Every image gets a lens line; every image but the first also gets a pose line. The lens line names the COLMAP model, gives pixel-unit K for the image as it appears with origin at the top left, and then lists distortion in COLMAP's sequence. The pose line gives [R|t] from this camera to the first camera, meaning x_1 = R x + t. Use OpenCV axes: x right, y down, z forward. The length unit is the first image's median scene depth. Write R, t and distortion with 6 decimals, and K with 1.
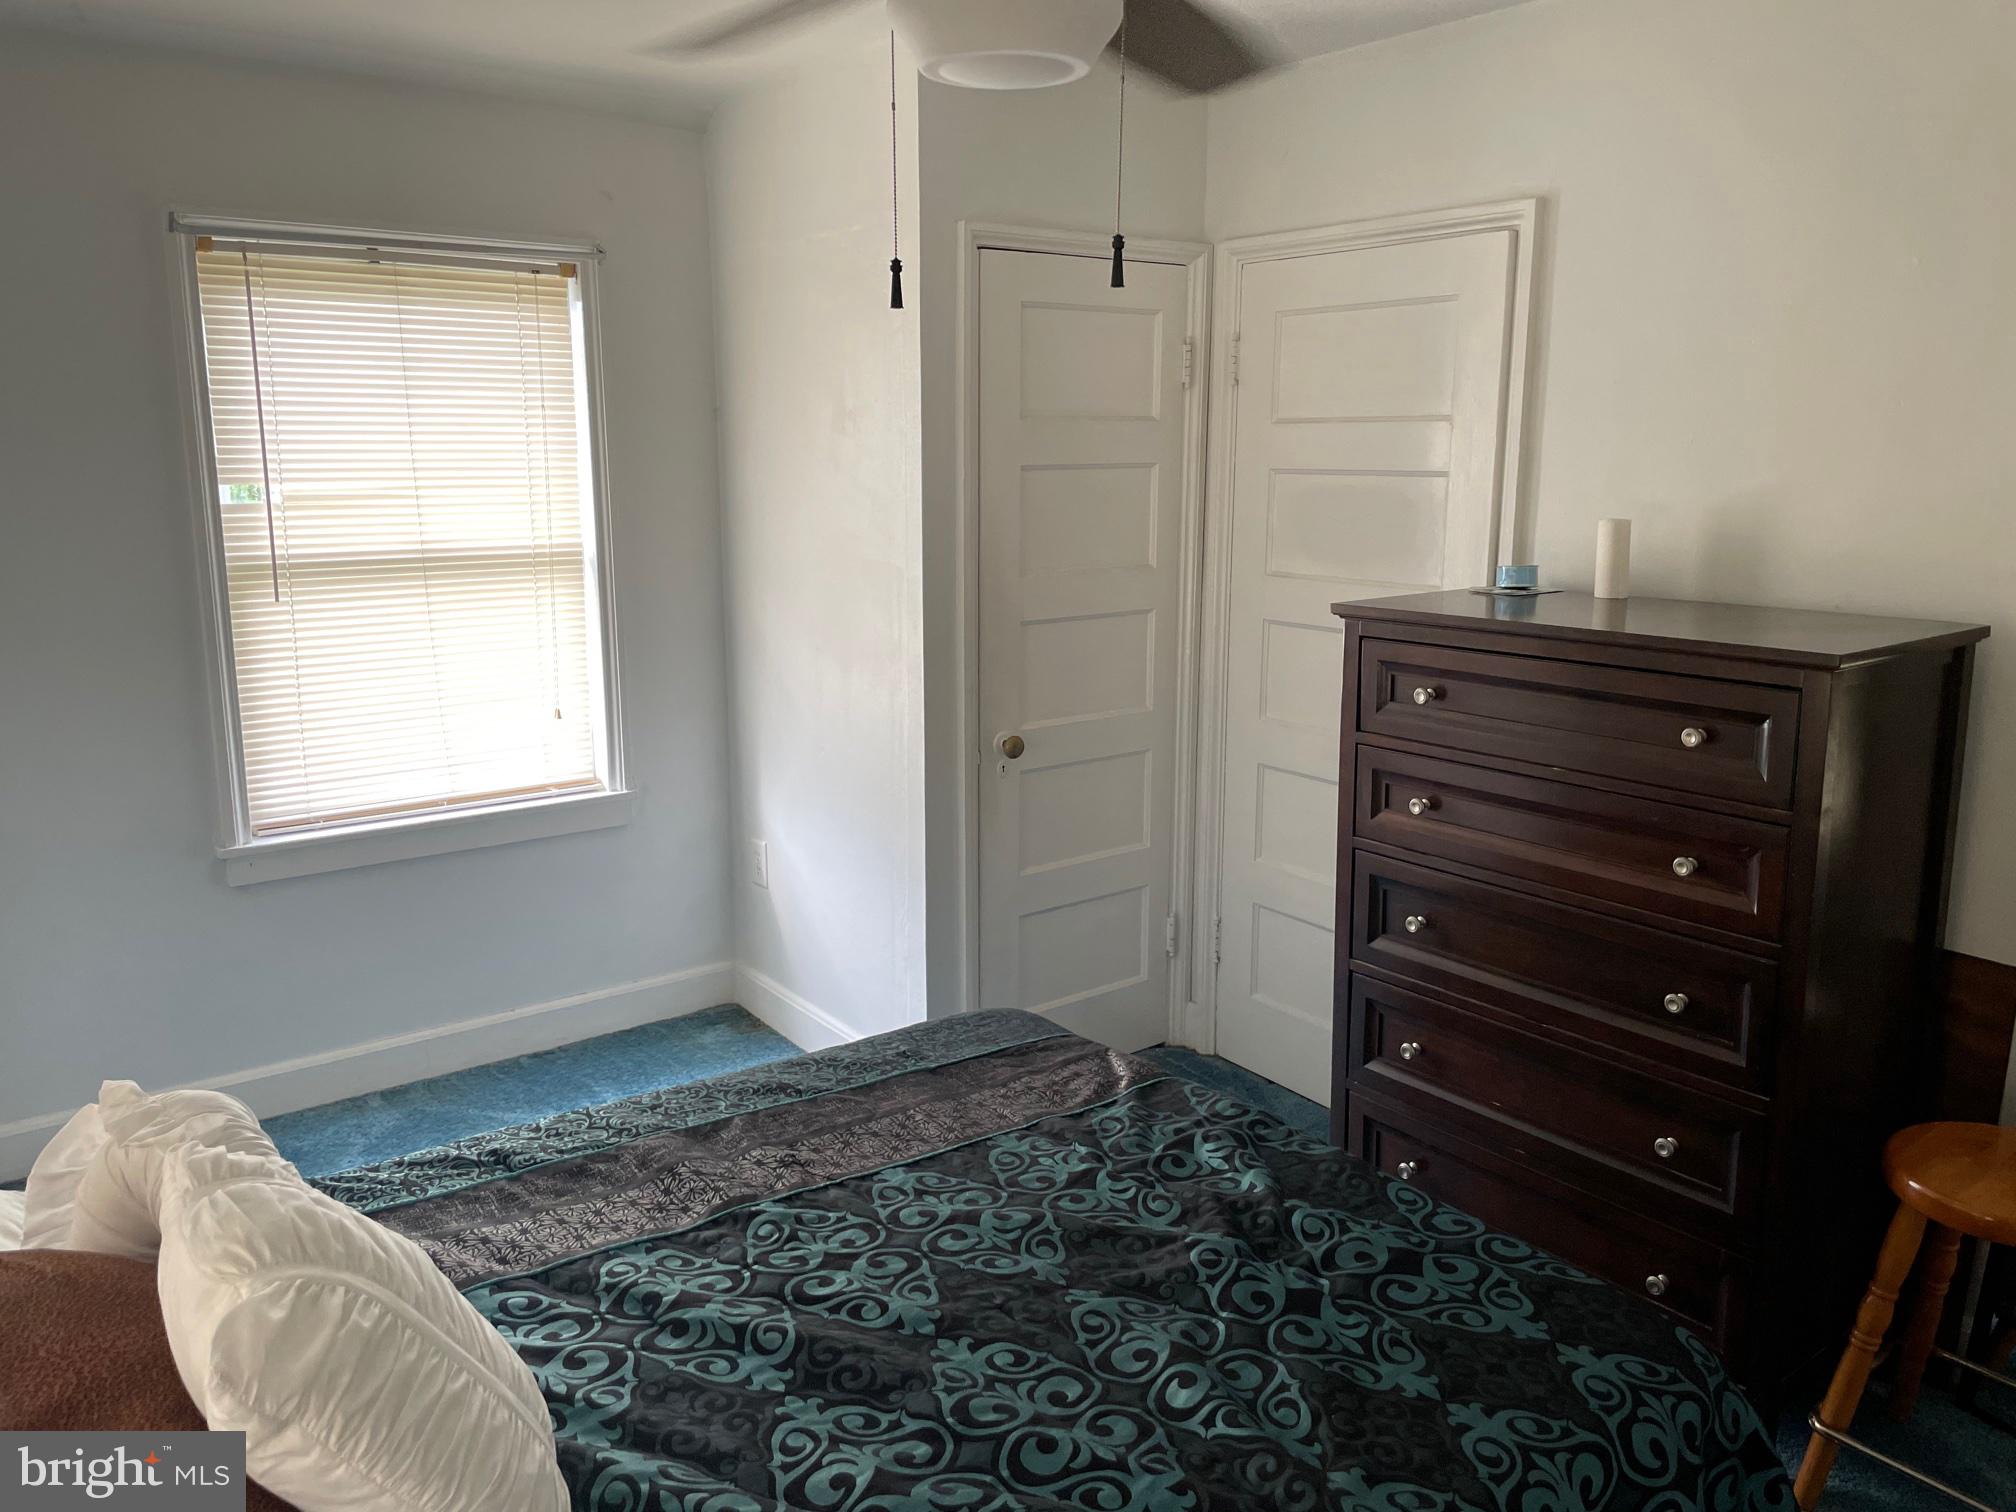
lens RADIAL K [[1542.9, 0, 1002.3], [0, 1542.9, 744.7], [0, 0, 1]] dist [0.042299, -0.081410]
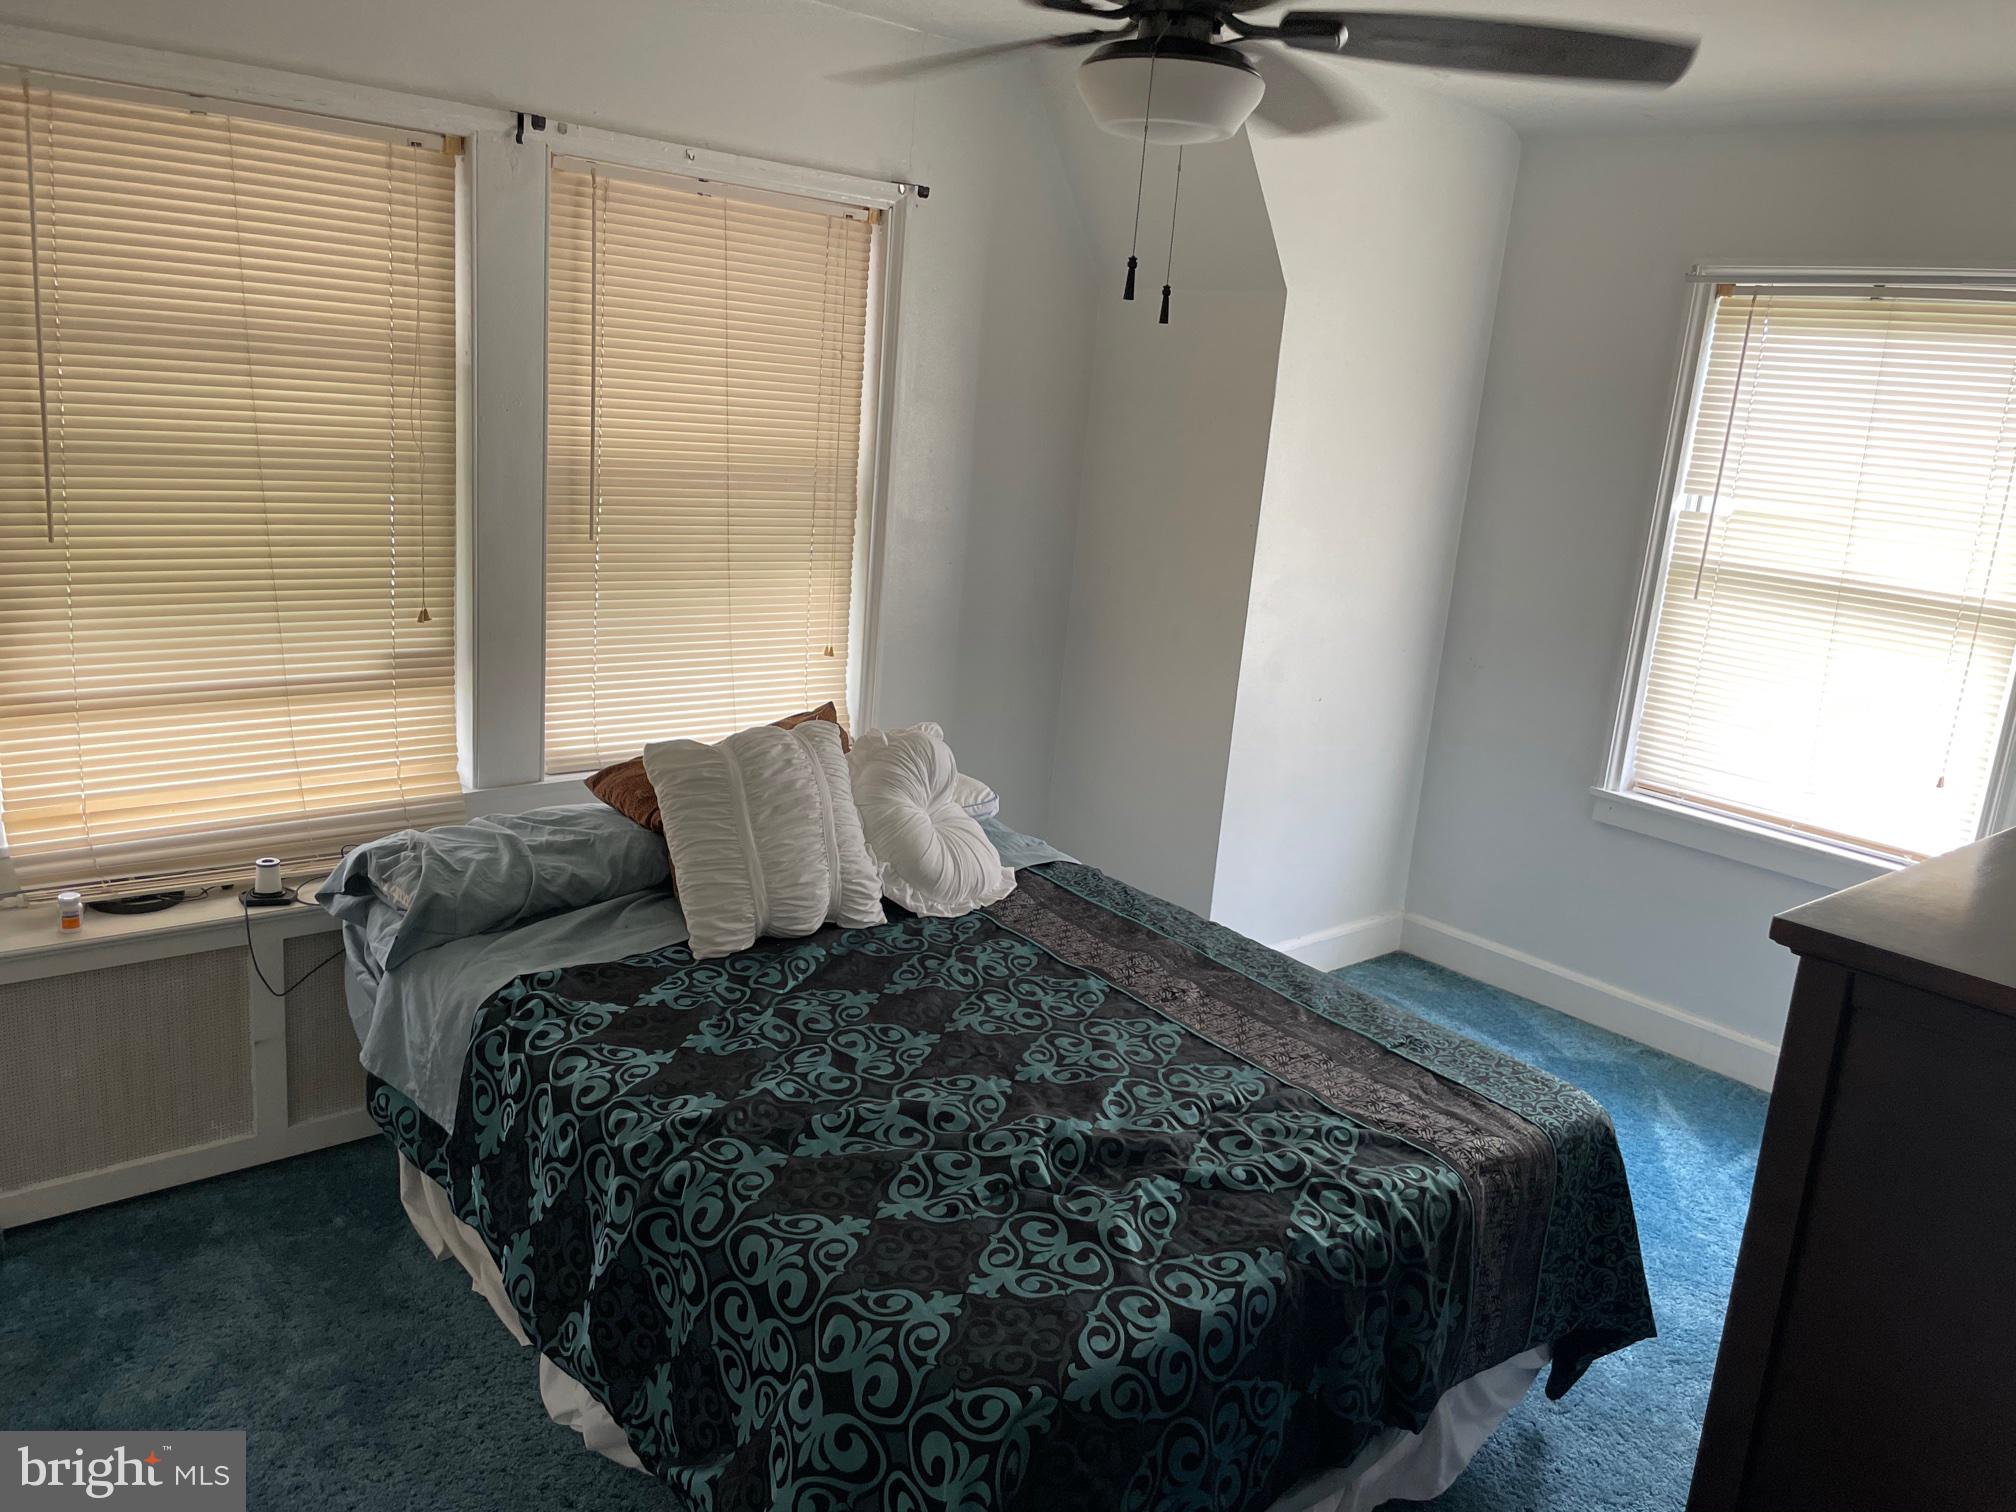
lens RADIAL K [[1542.9, 0, 1001.1], [0, 1542.9, 758.9], [0, 0, 1]] dist [0.042299, -0.081410]
pose [[0.045247, 0.243816, -0.968766, 1.100741], [-0.270776, 0.936448, 0.223035, -0.167285], [0.961578, 0.252227, 0.108391, 0.701761]]
